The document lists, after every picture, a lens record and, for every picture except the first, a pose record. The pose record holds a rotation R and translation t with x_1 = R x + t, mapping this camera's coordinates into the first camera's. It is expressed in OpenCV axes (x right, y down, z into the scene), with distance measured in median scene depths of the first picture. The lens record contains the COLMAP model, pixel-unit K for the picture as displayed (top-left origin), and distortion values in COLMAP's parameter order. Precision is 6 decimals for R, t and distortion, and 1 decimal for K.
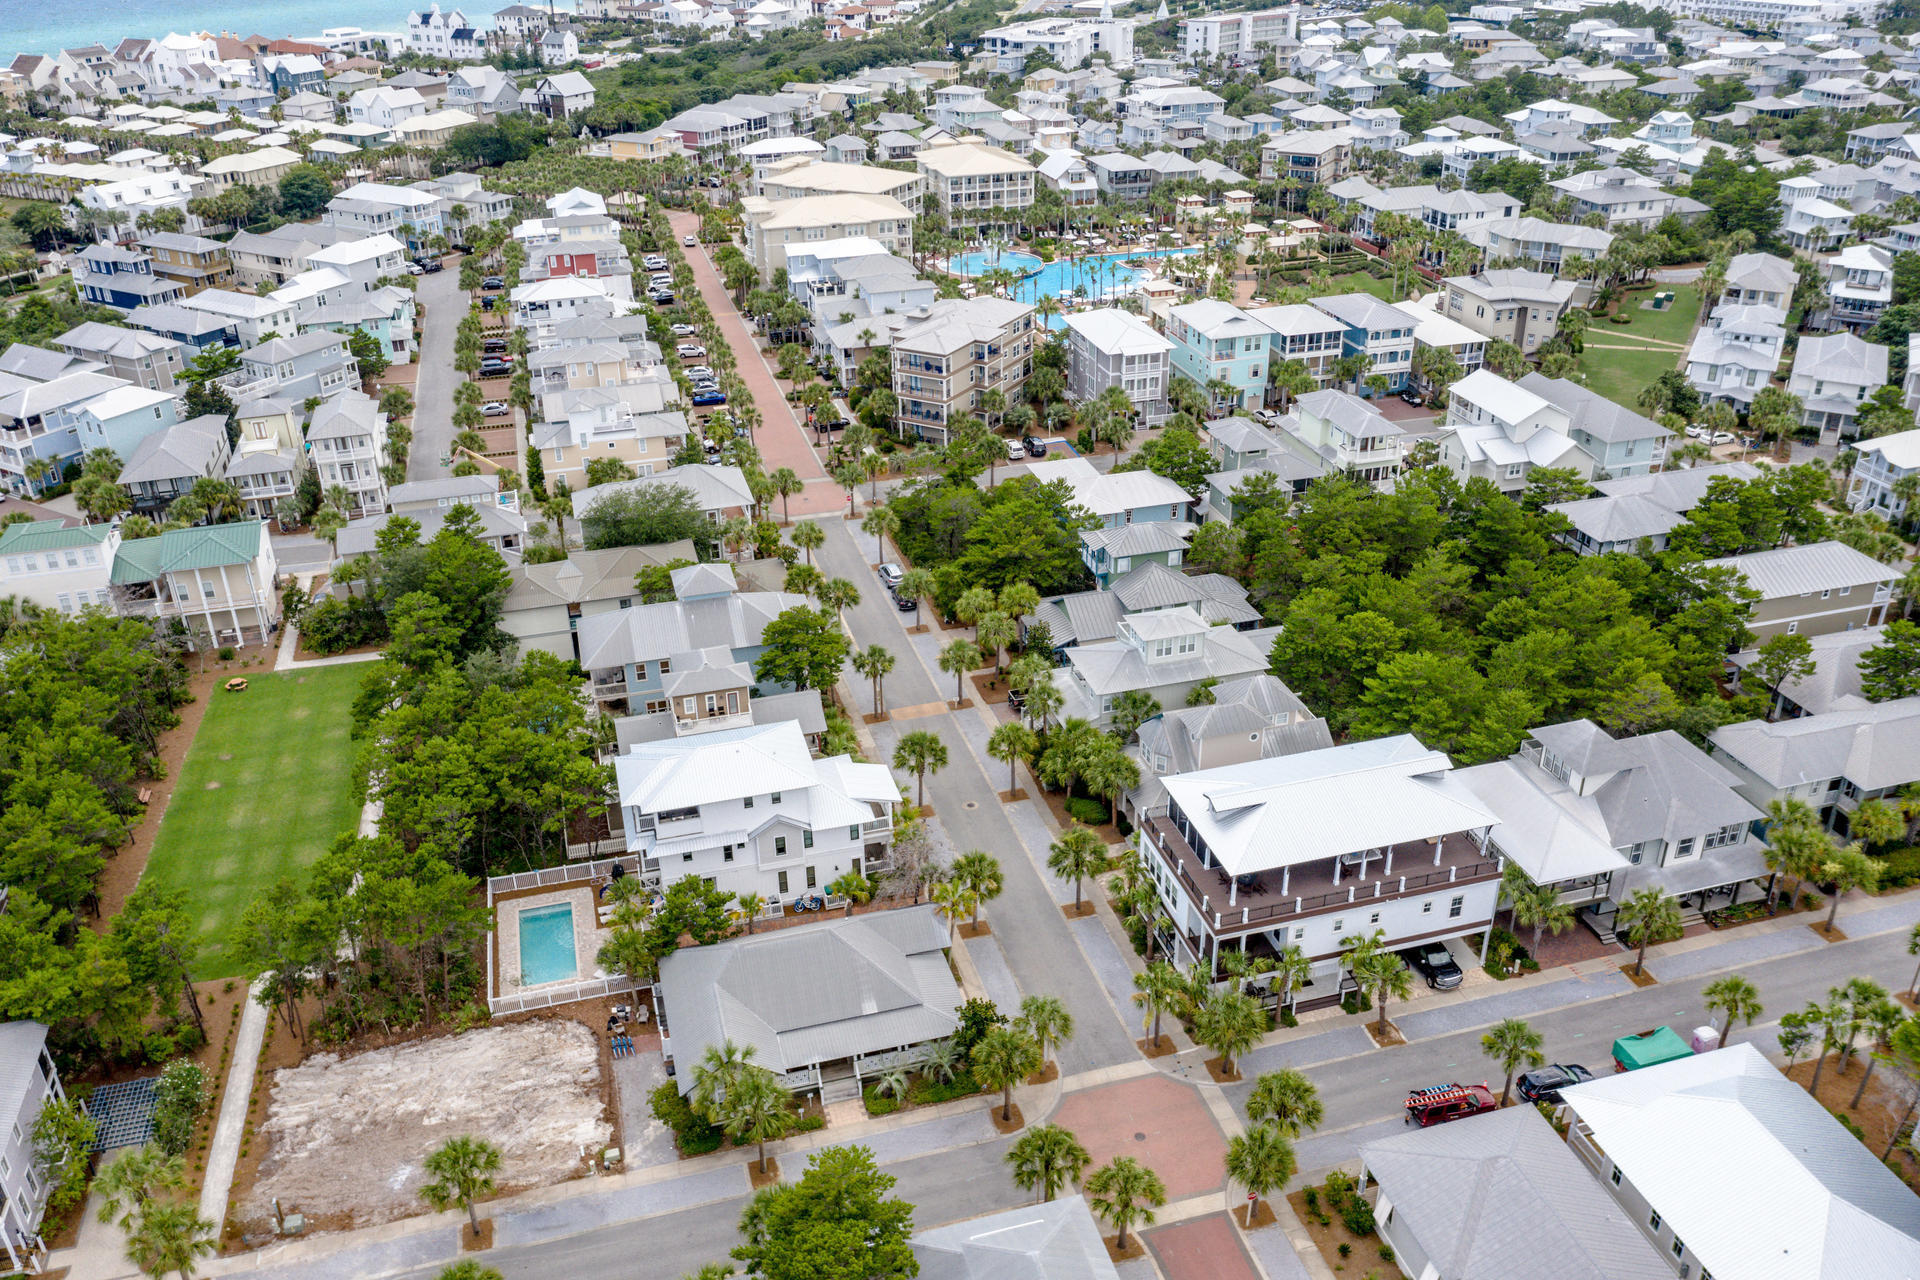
lens RADIAL K [[1503.3, 0, 960.0], [0, 1503.3, 640.0], [0, 0, 1]] dist [-0.021956, 0.003020]
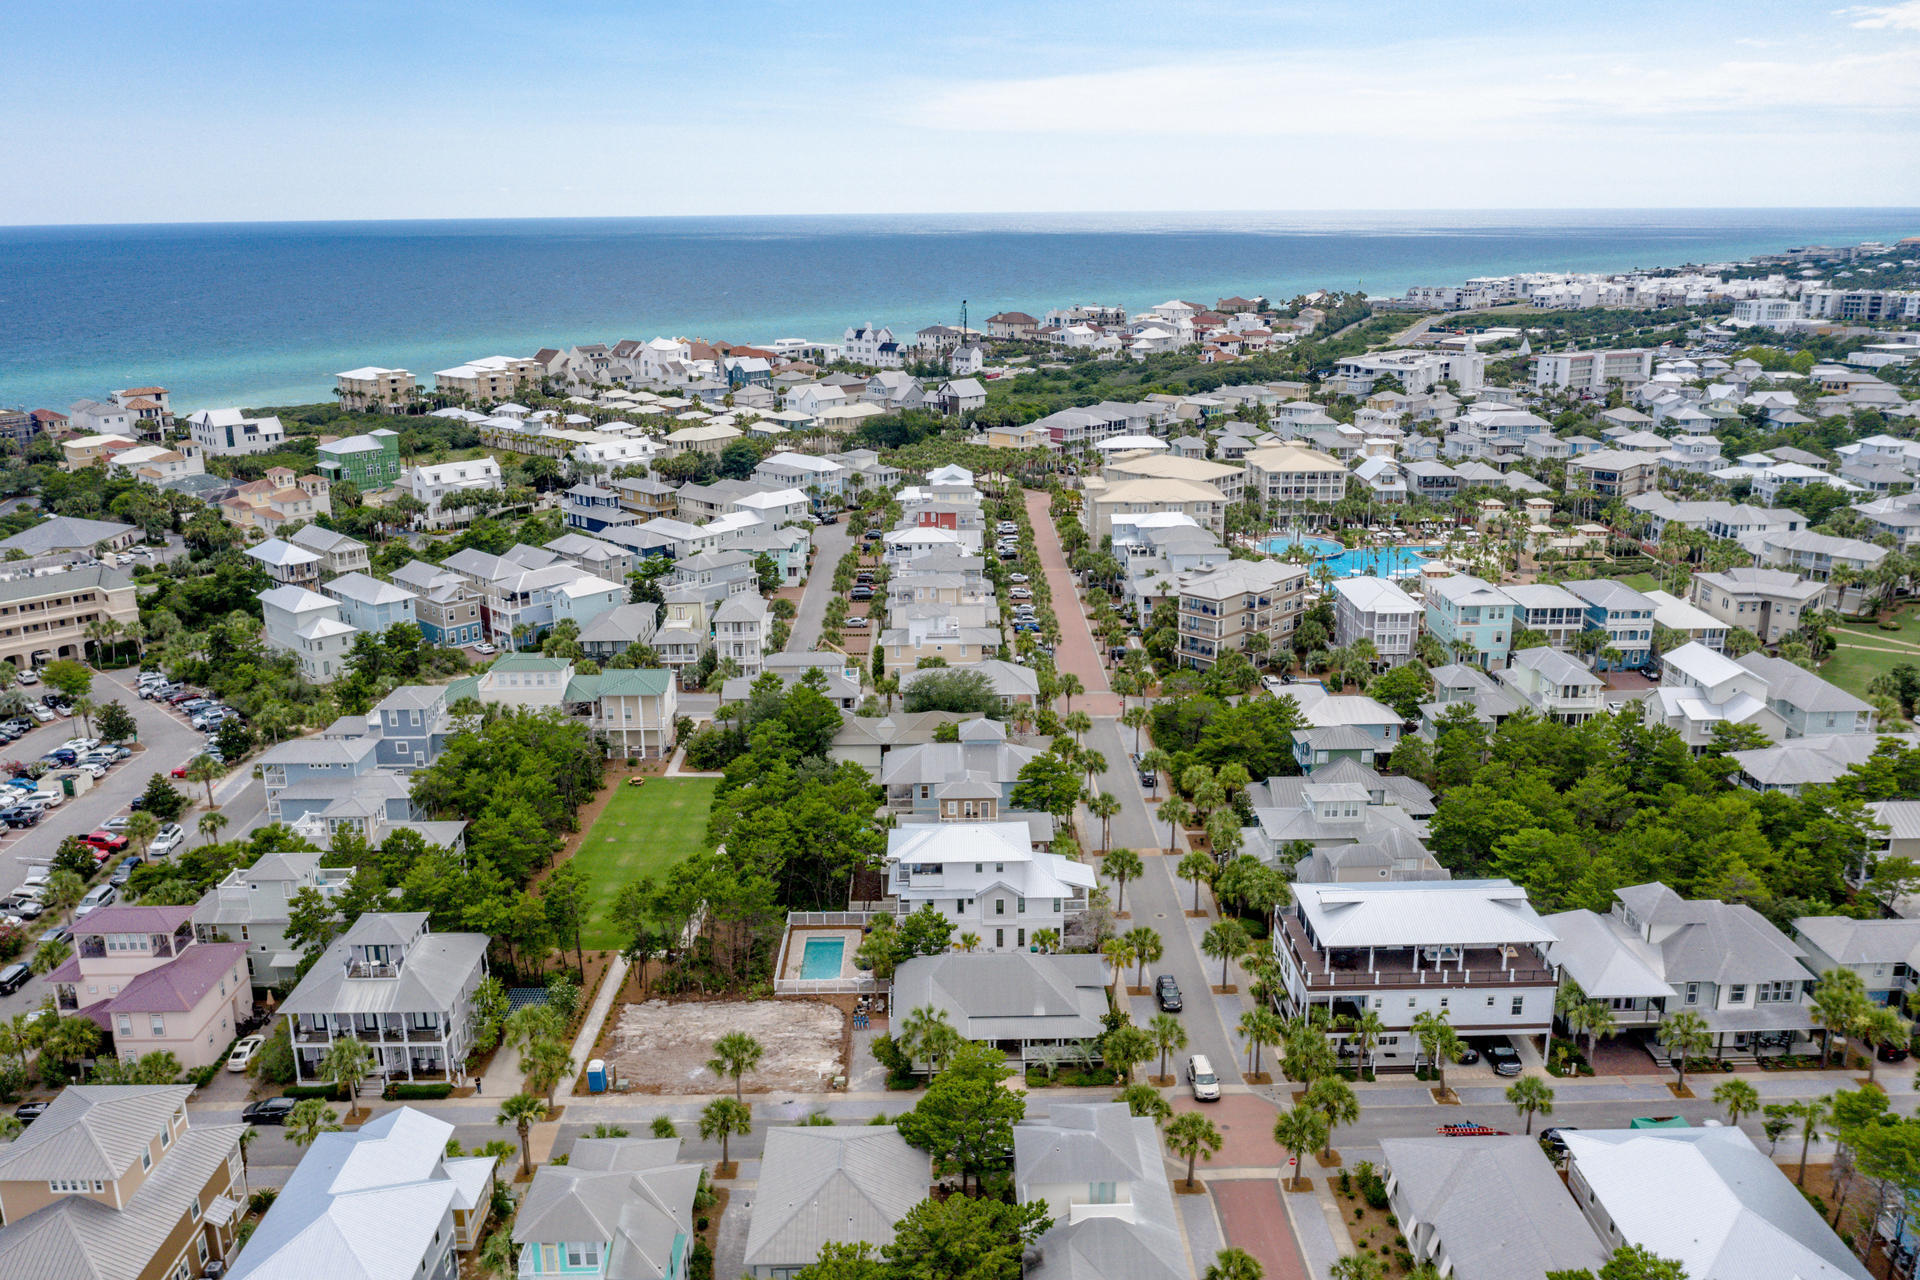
lens RADIAL K [[1505.4, 0, 960.0], [0, 1505.4, 640.0], [0, 0, 1]] dist [-0.019140, 0.000901]
pose [[0.966436, 0.077105, -0.245064, 0.087749], [-0.124711, 0.974771, -0.185119, 0.089889], [0.224608, 0.209468, 0.951669, -0.182815]]
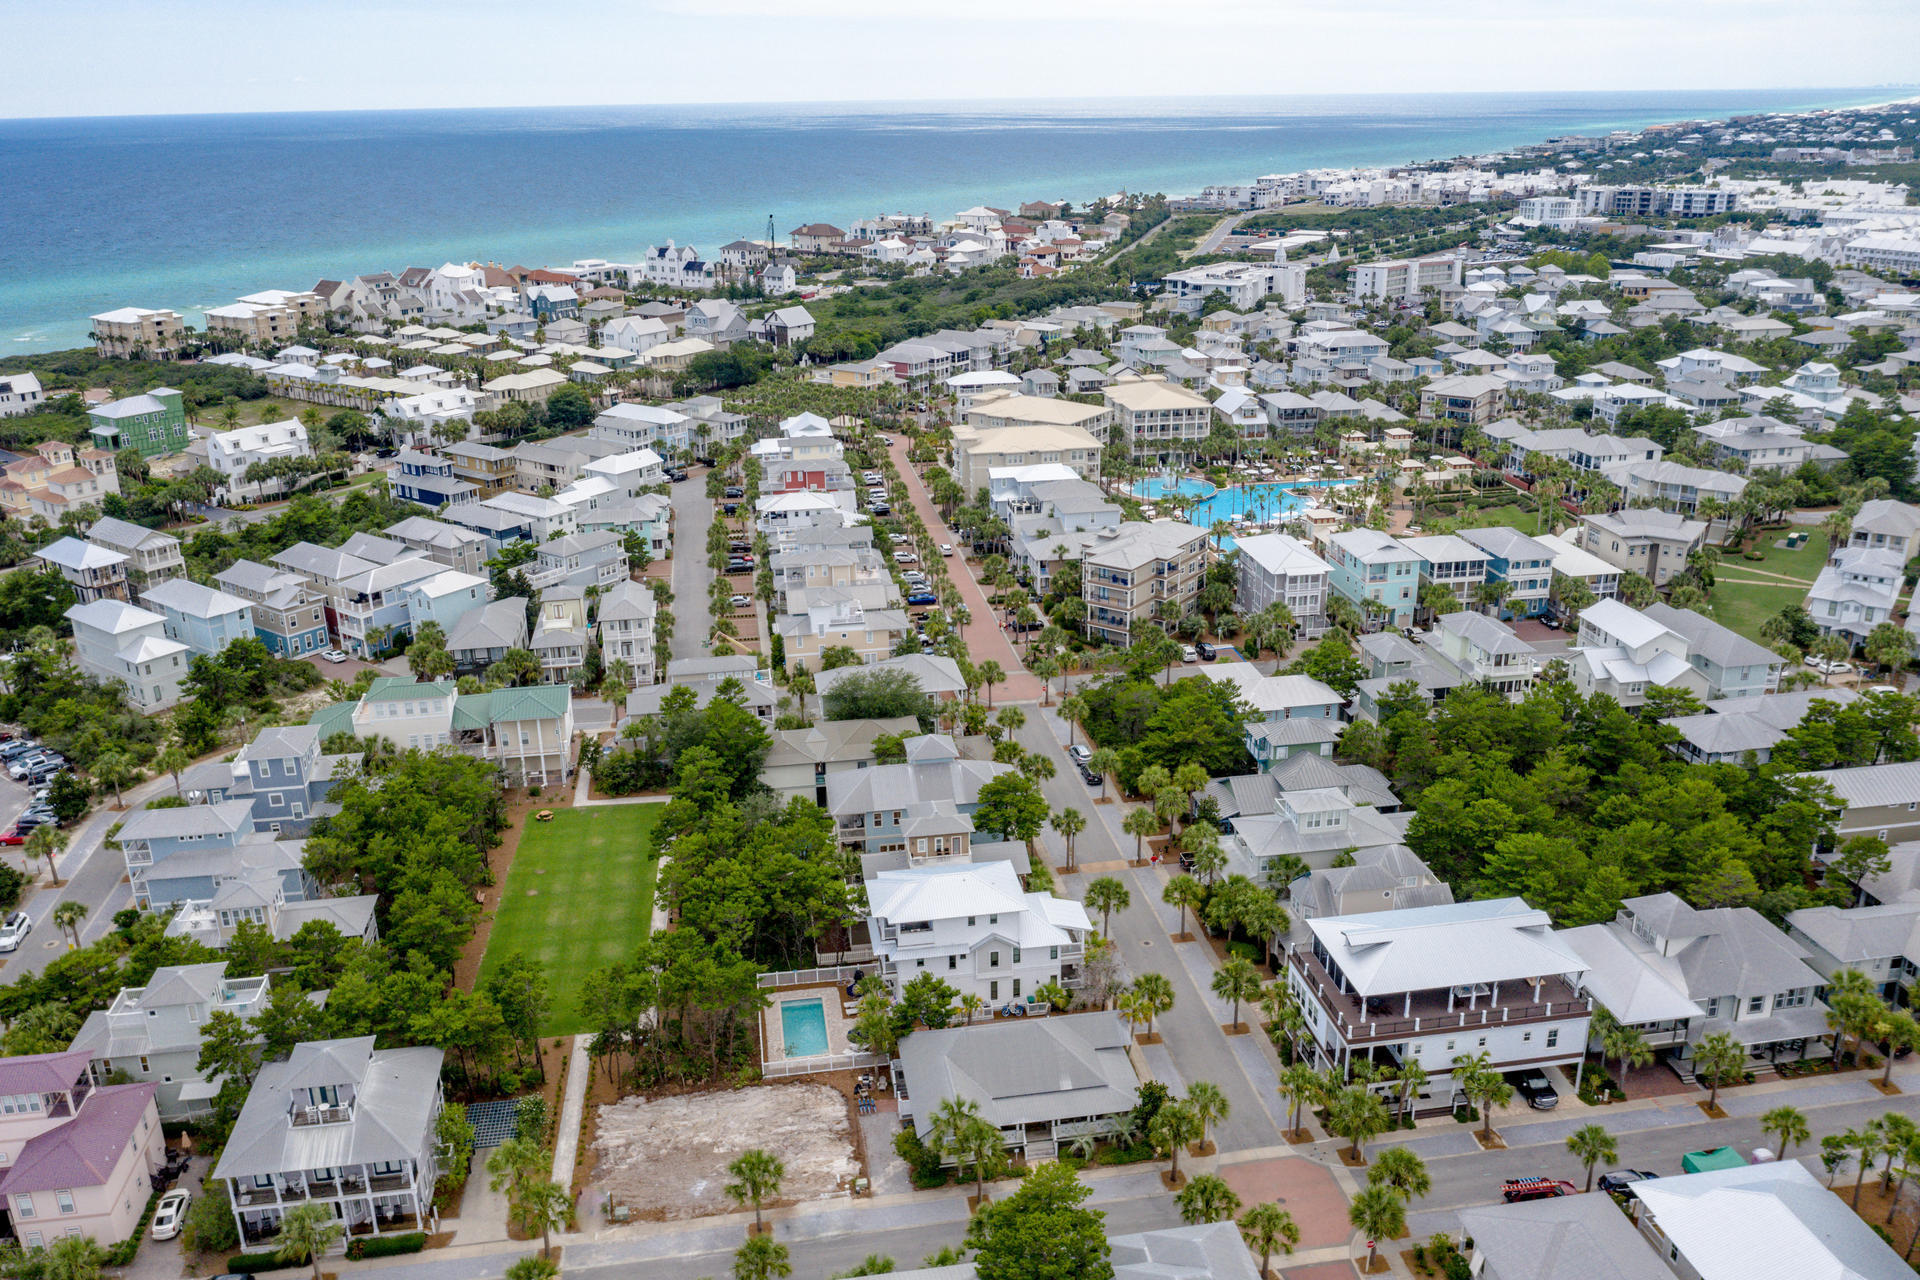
lens RADIAL K [[1503.3, 0, 960.0], [0, 1503.3, 640.0], [0, 0, 1]] dist [-0.021956, 0.003020]
pose [[0.993442, 0.039018, -0.107474, -0.013990], [-0.053076, 0.989931, -0.131220, 0.022927], [0.101272, 0.136064, 0.985510, -0.148730]]
